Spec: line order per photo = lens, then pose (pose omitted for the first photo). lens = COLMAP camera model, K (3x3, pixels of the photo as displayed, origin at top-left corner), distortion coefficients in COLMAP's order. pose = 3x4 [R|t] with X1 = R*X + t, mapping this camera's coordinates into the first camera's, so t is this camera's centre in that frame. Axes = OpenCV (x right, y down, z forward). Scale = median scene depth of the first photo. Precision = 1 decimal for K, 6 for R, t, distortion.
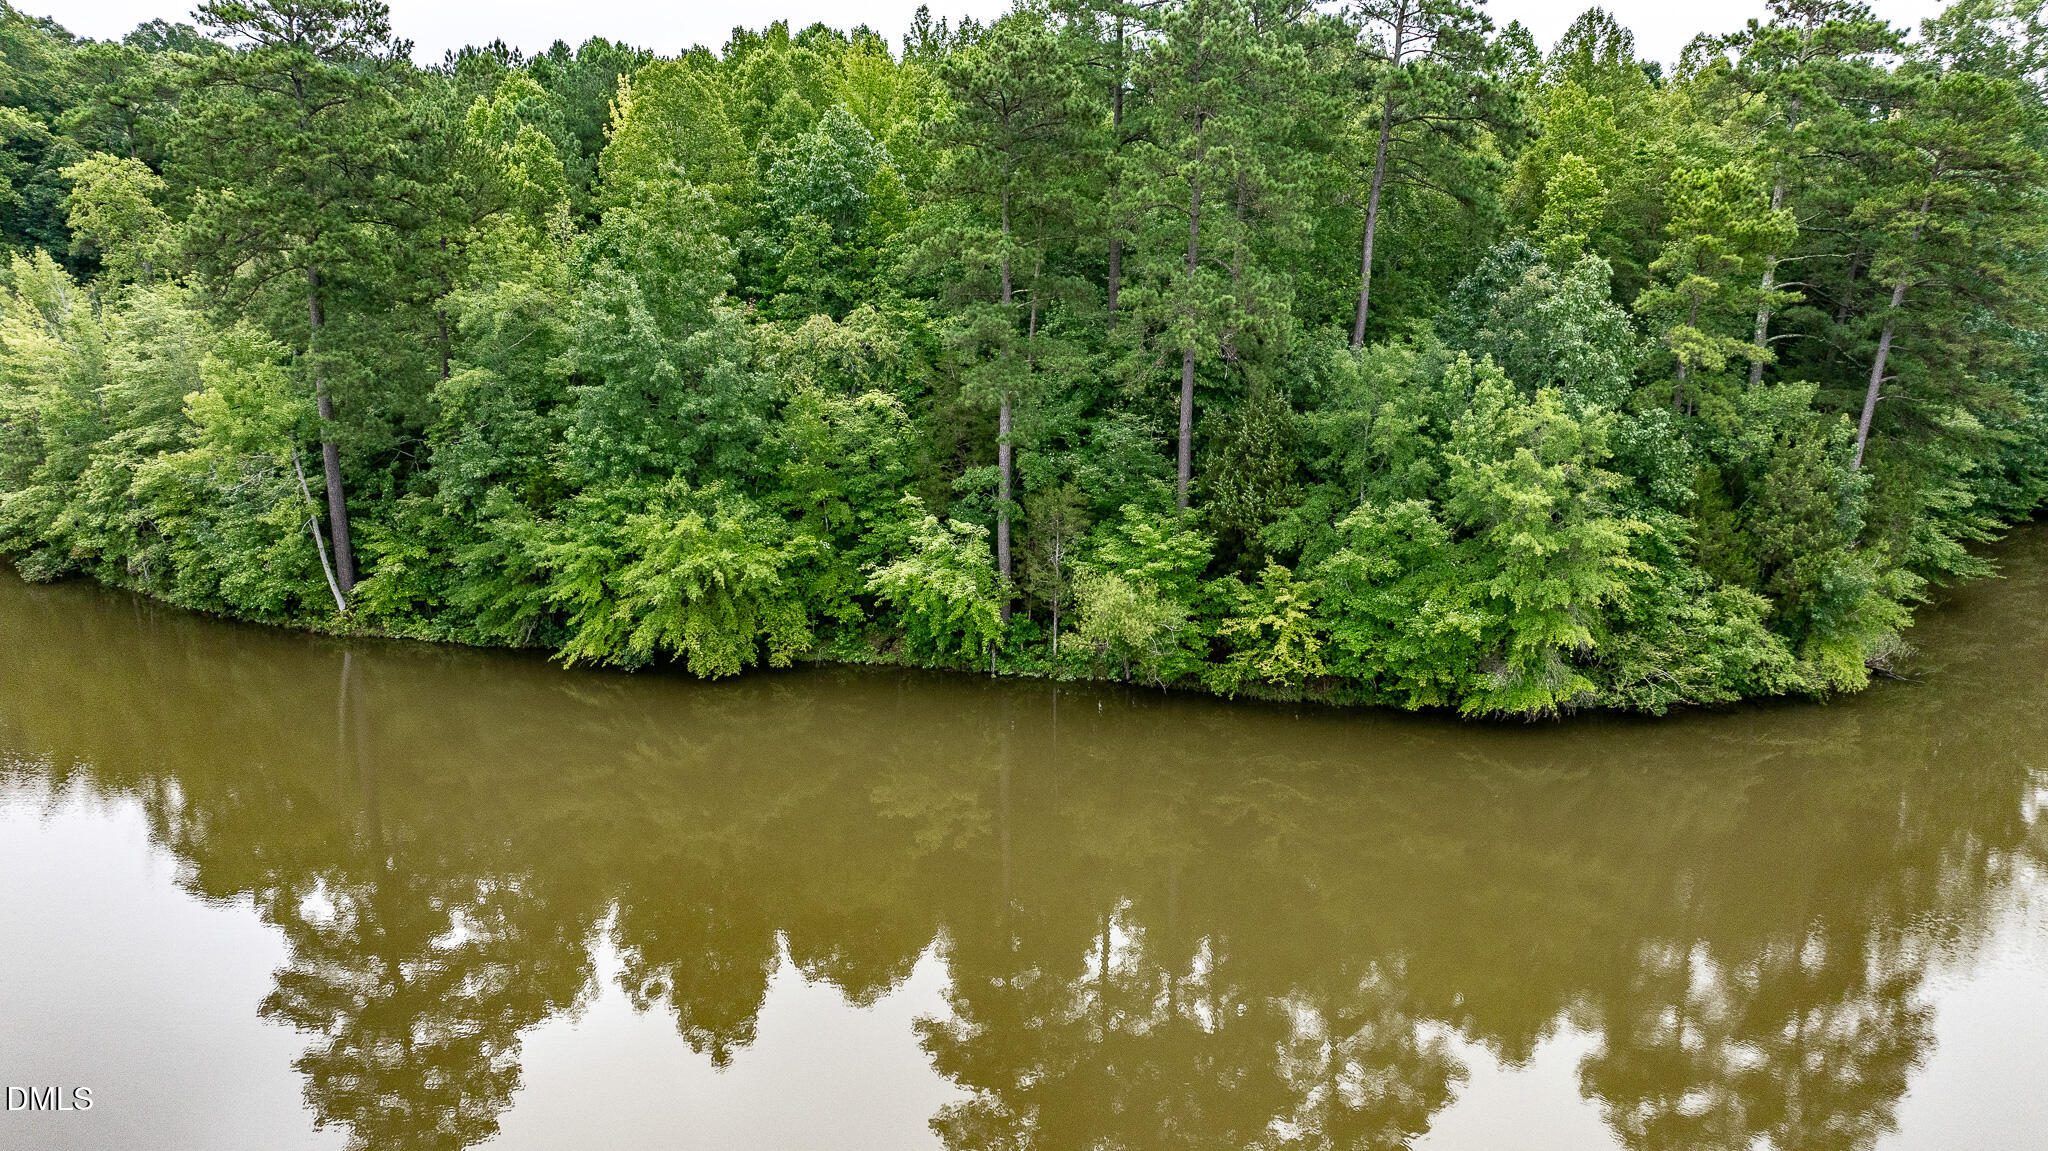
lens RADIAL K [[1424.4, 0, 1027.7], [0, 1424.4, 568.5], [0, 0, 1]] dist [-0.030558, 0.027255]
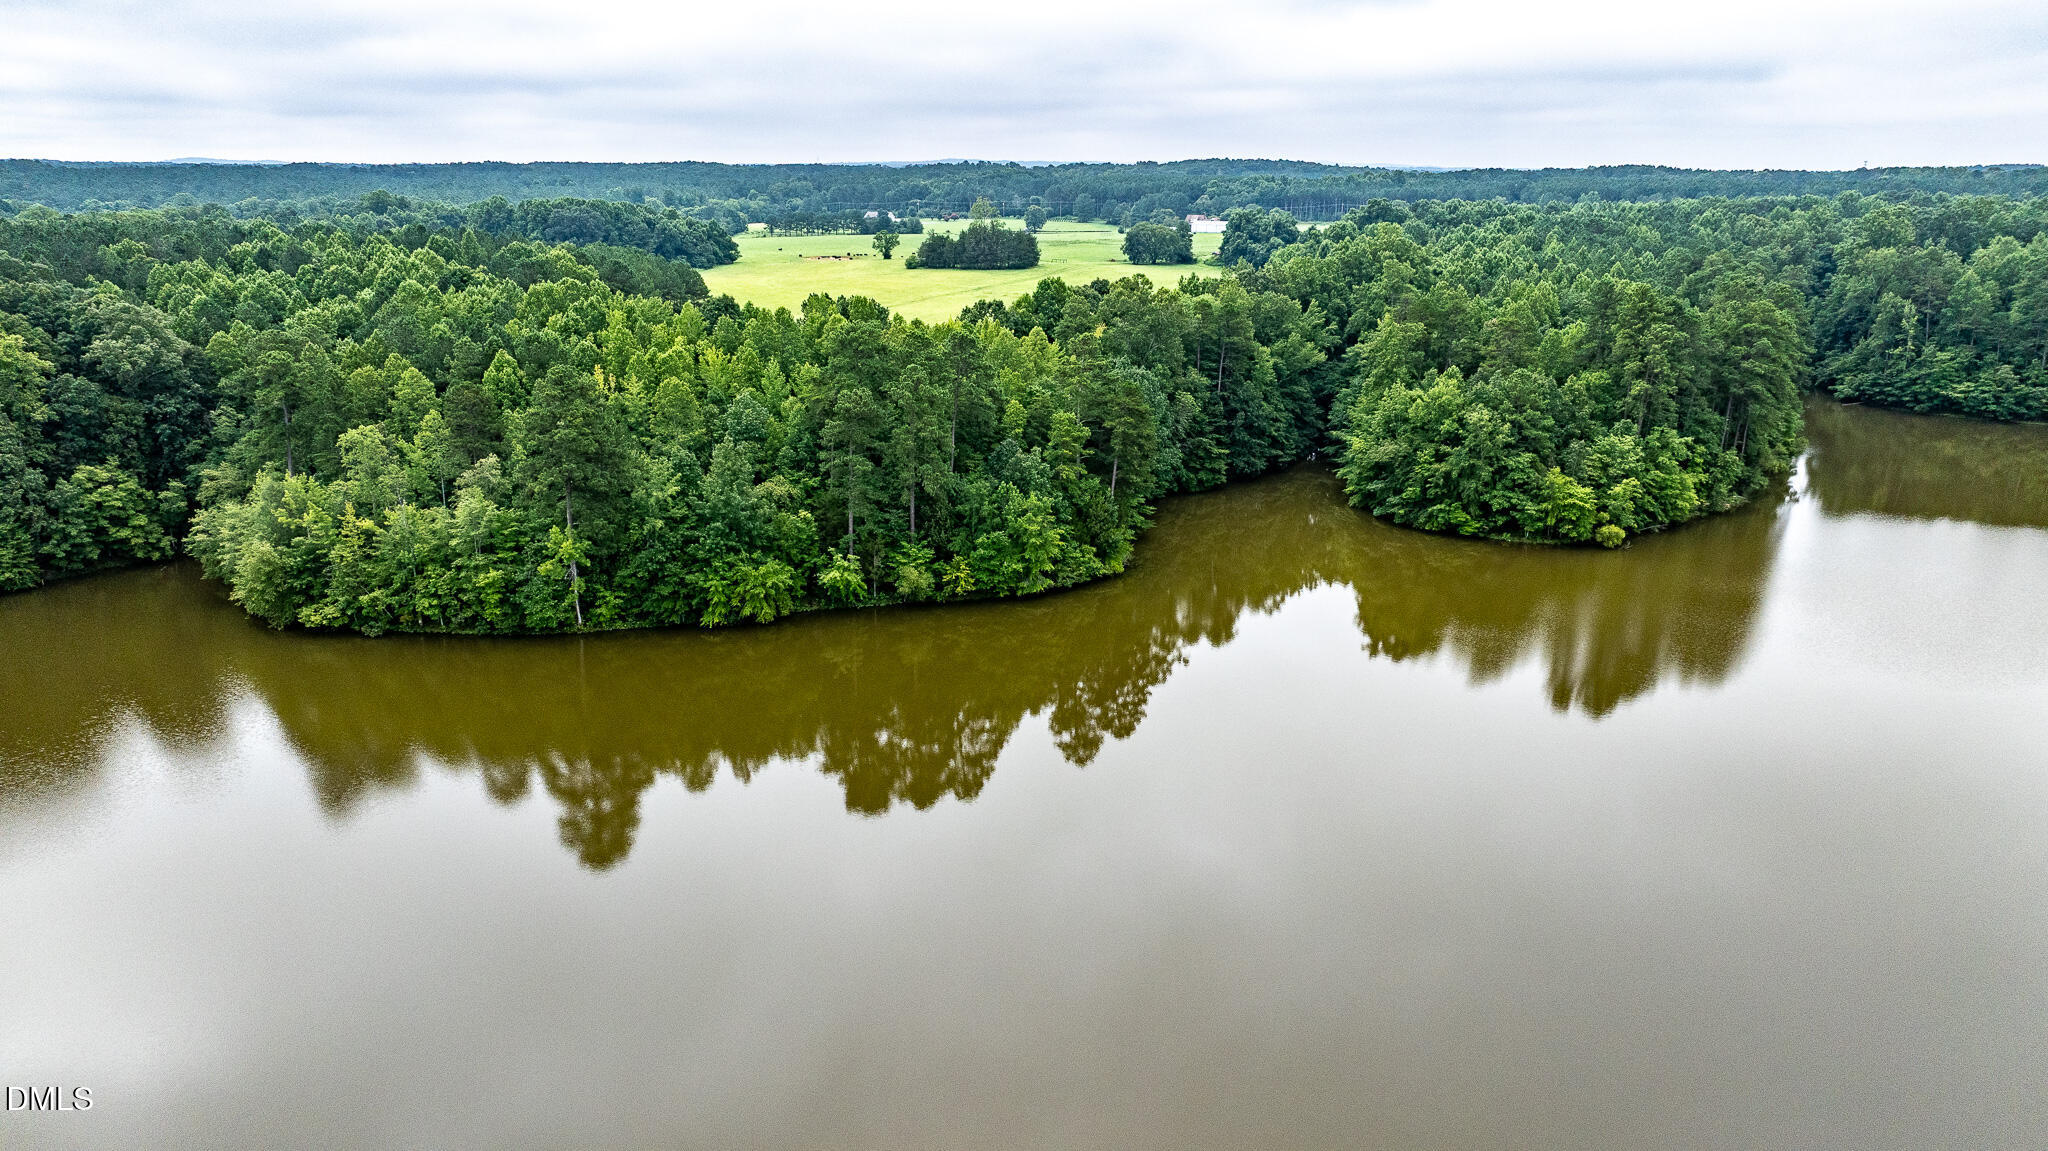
lens RADIAL K [[1424.4, 0, 1024.0], [0, 1424.4, 577.2], [0, 0, 1]] dist [-0.030558, 0.027255]
pose [[0.872012, -0.133414, 0.470952, -1.135821], [0.113347, 0.991025, 0.070870, -0.157590], [-0.476180, -0.008418, 0.879307, -1.746468]]
